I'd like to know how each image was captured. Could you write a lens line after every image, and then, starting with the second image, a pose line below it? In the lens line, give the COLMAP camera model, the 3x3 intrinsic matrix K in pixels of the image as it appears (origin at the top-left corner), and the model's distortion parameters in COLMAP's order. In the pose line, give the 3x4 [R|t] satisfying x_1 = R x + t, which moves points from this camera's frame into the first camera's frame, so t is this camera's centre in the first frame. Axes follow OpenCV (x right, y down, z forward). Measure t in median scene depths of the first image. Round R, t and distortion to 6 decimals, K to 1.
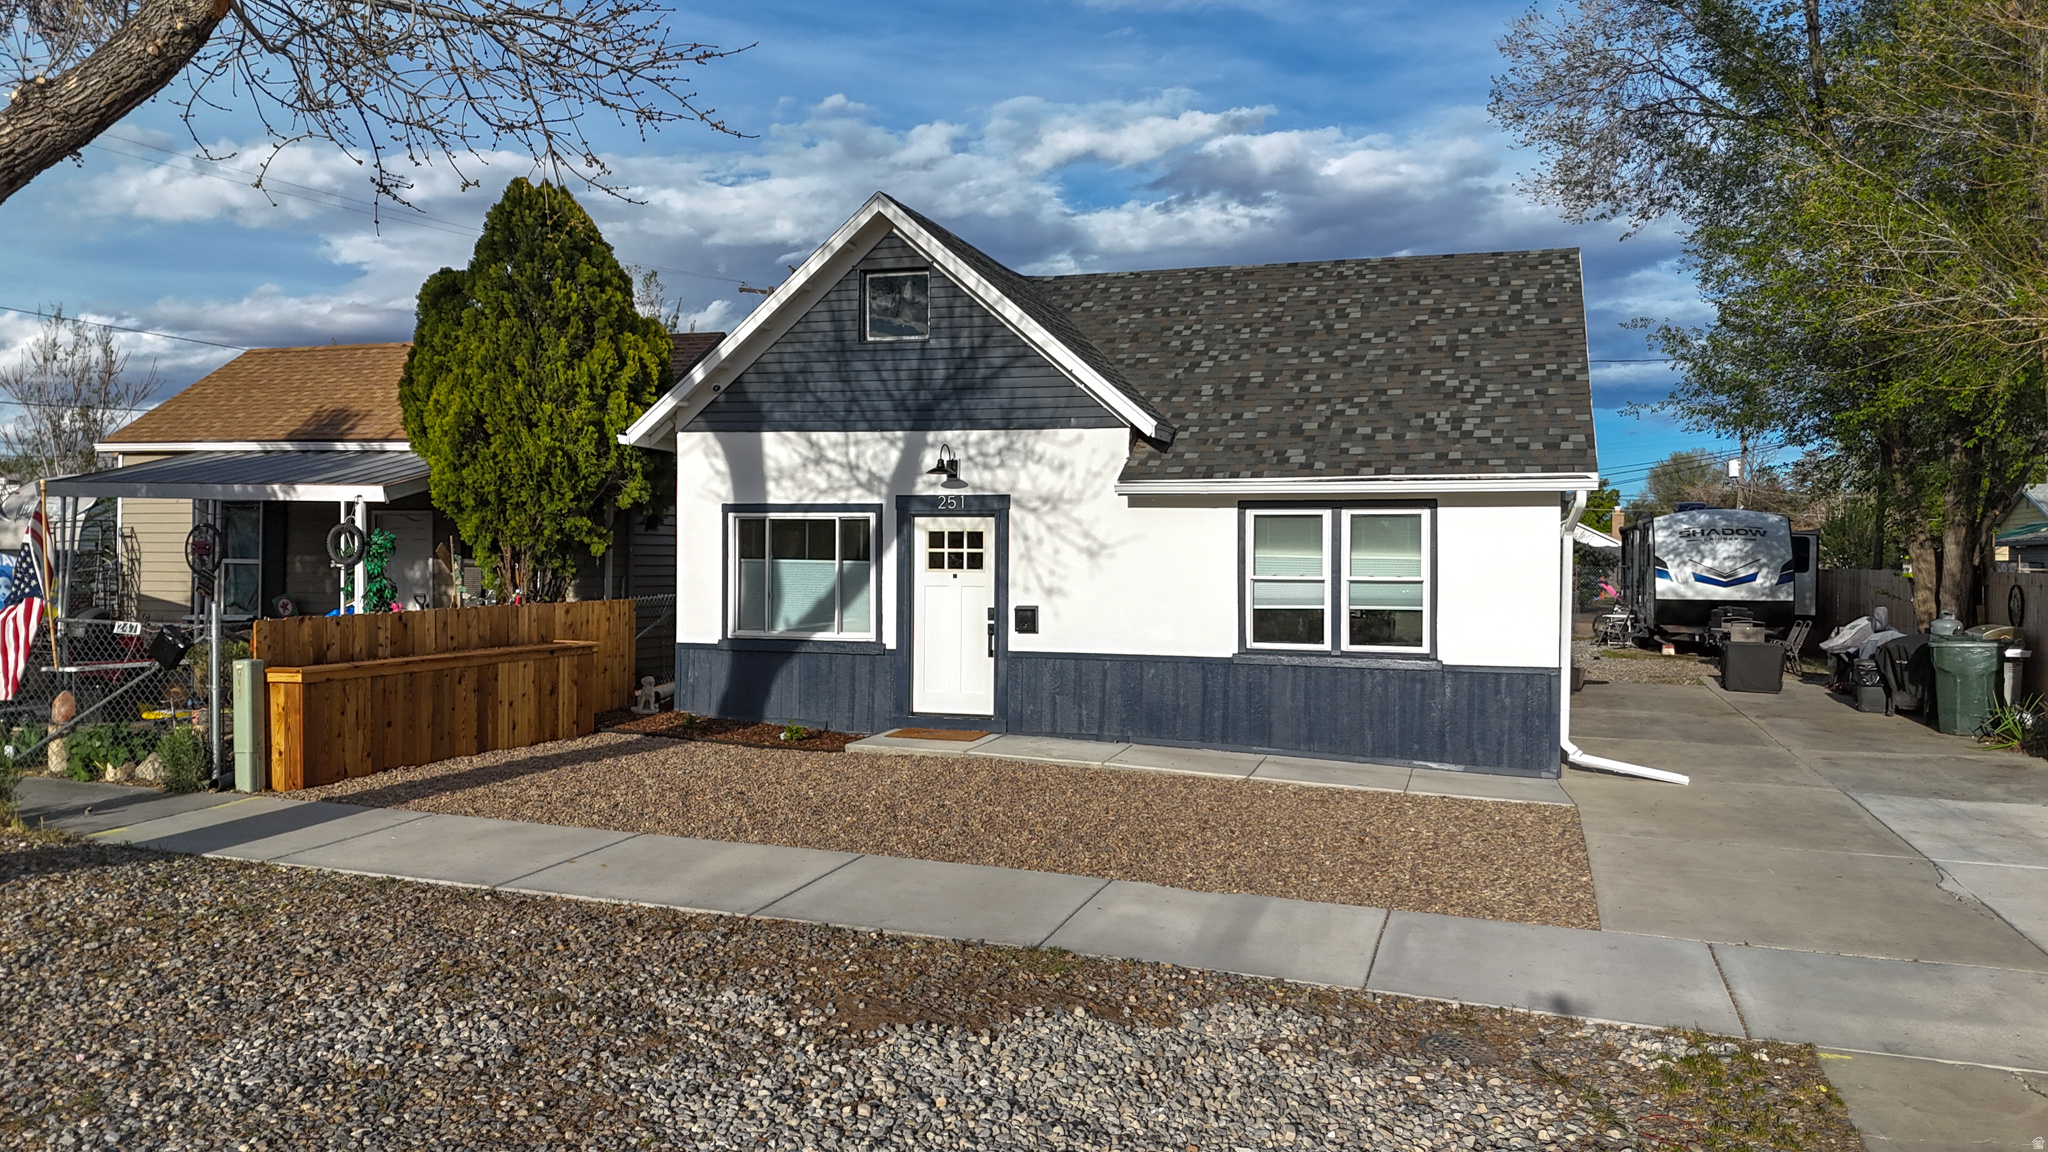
lens RADIAL K [[1418.8, 0, 1024.0], [0, 1418.8, 576.0], [0, 0, 1]] dist [-0.006864, -0.002159]
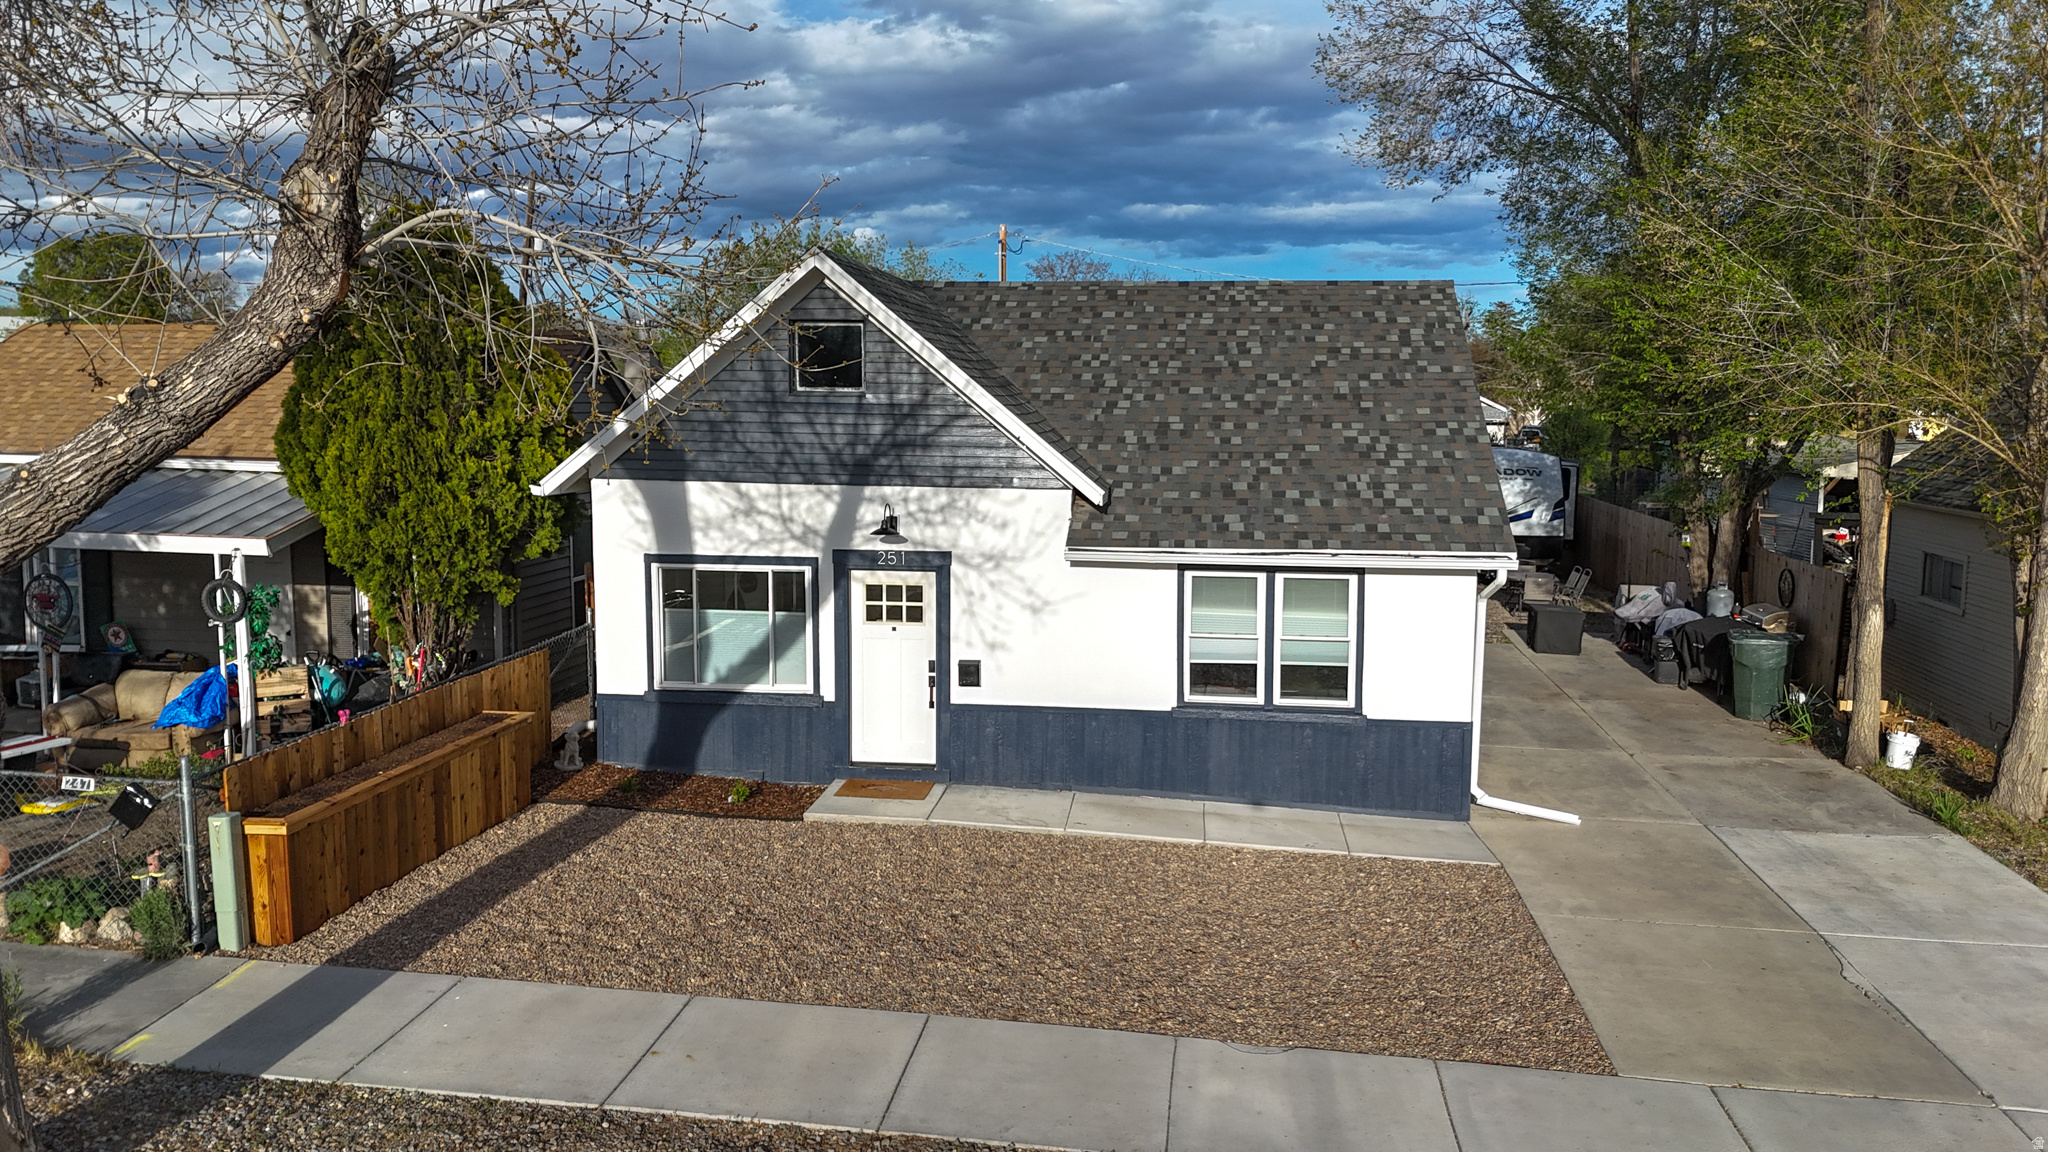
lens RADIAL K [[1424.4, 0, 1025.5], [0, 1424.4, 563.3], [0, 0, 1]] dist [0.002273, -0.033427]
pose [[0.982638, -0.022767, 0.184130, -0.142798], [0.004663, 0.995159, 0.098163, -0.146046], [-0.185474, -0.095600, 0.977988, -0.006921]]
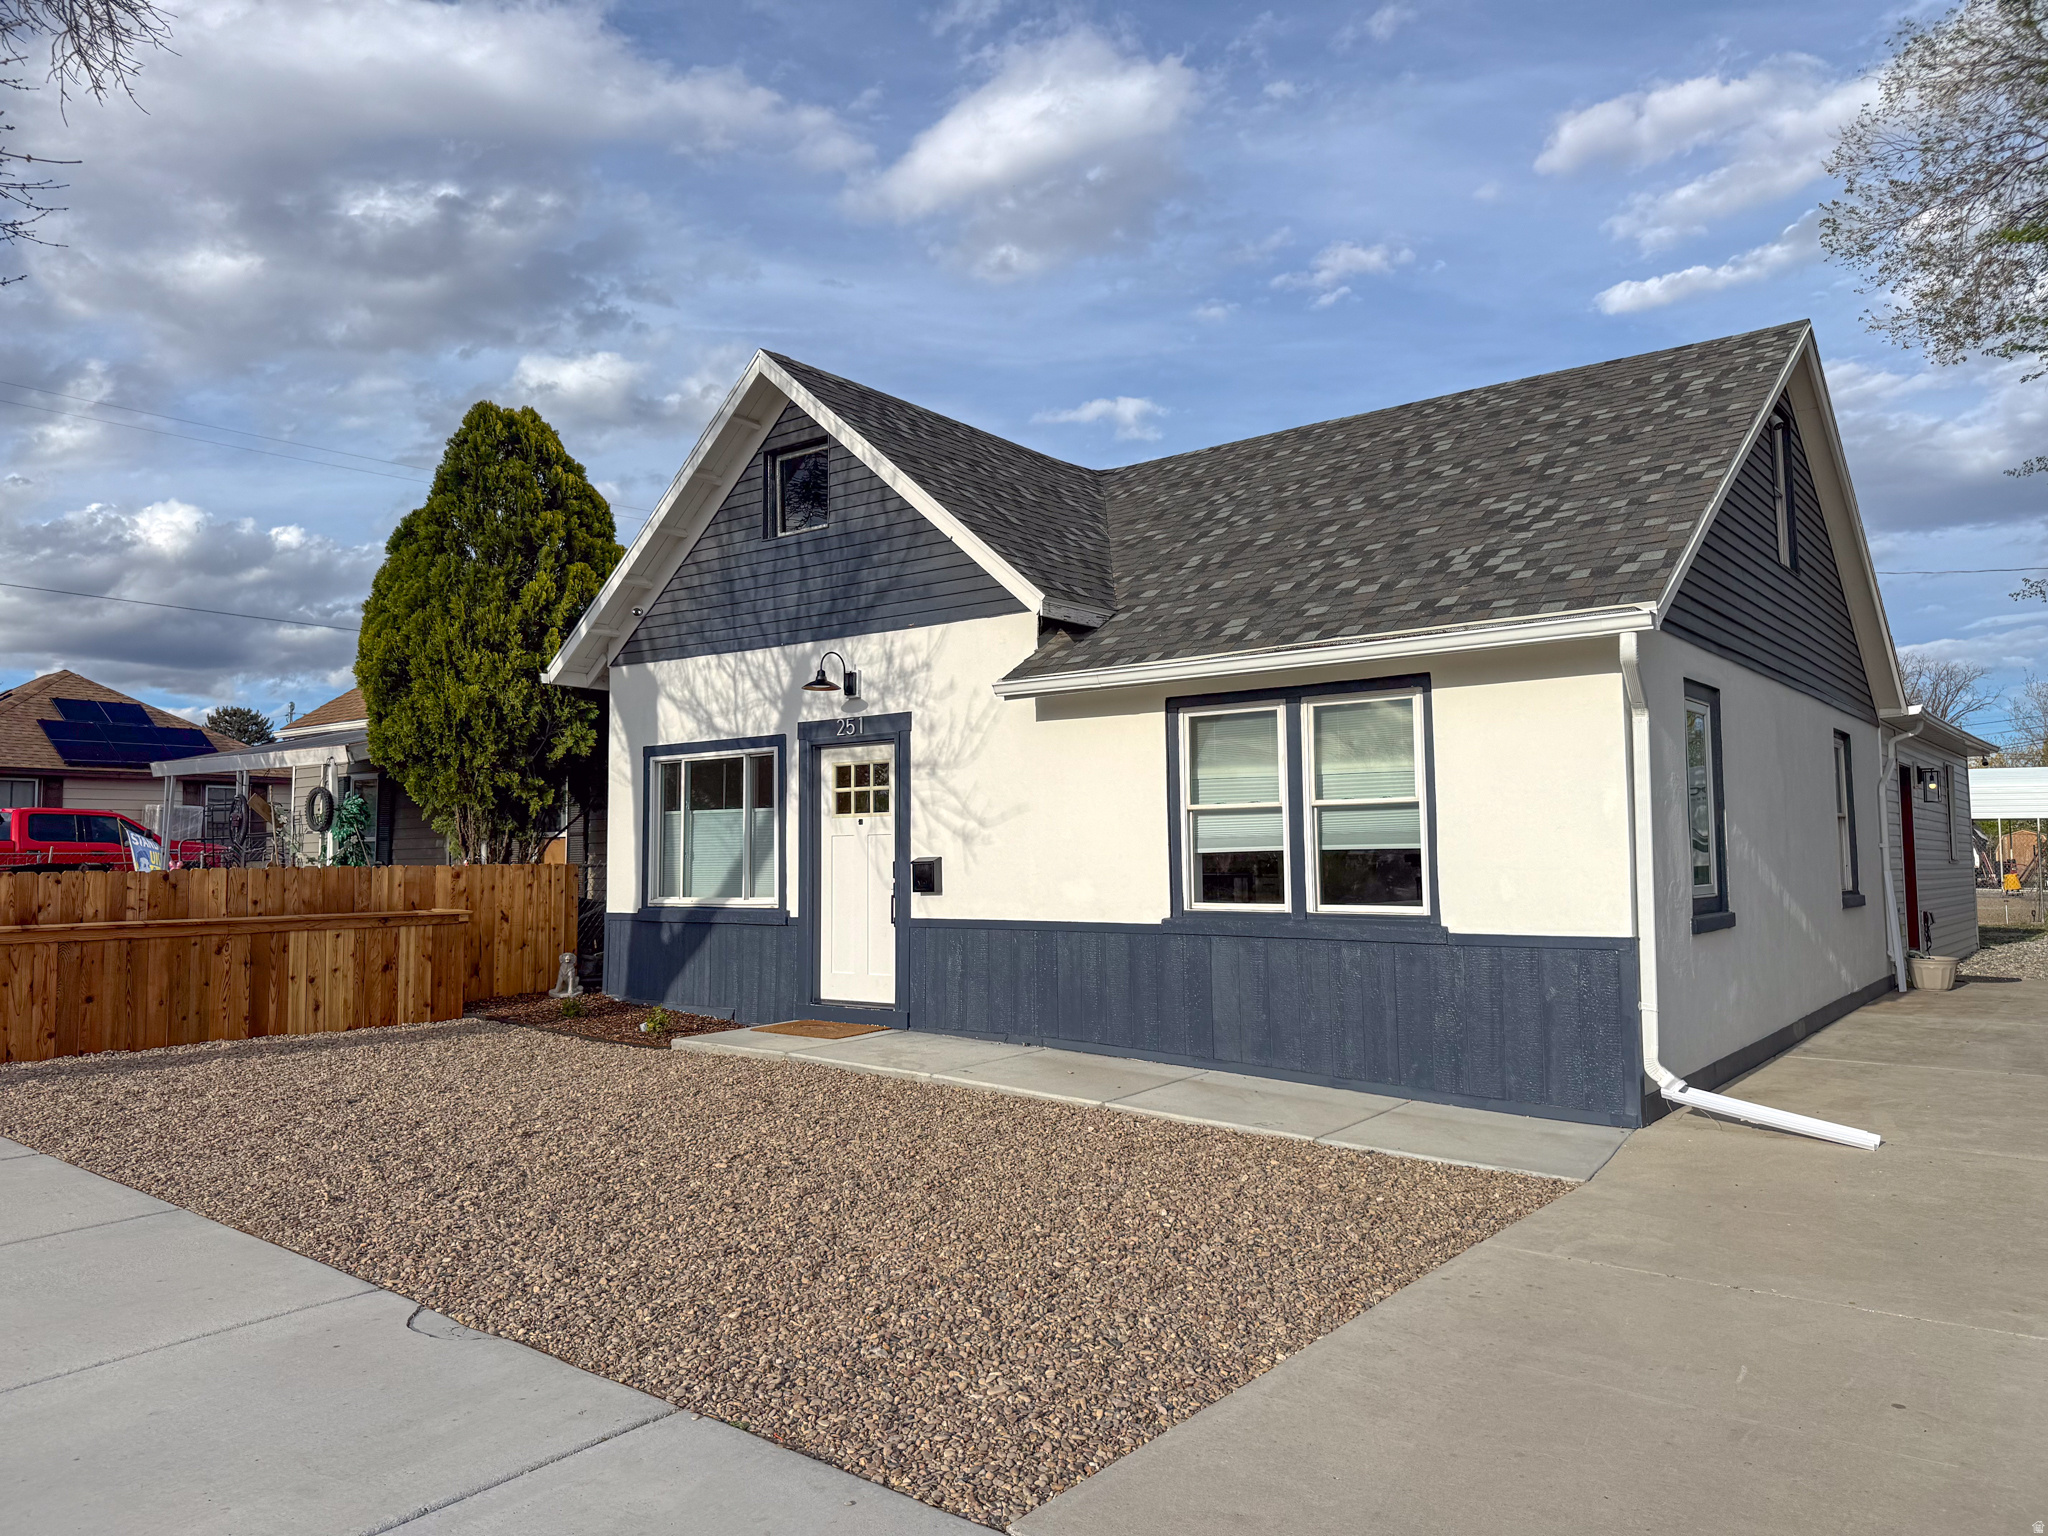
lens RADIAL K [[1403.6, 0, 1024.0], [0, 1403.6, 768.0], [0, 0, 1]] dist [0.009290, -0.002206]
pose [[0.941576, -0.039494, -0.334476, 0.293520], [0.013794, 0.996790, -0.078869, 0.032272], [0.336517, 0.069647, 0.939098, 0.308136]]
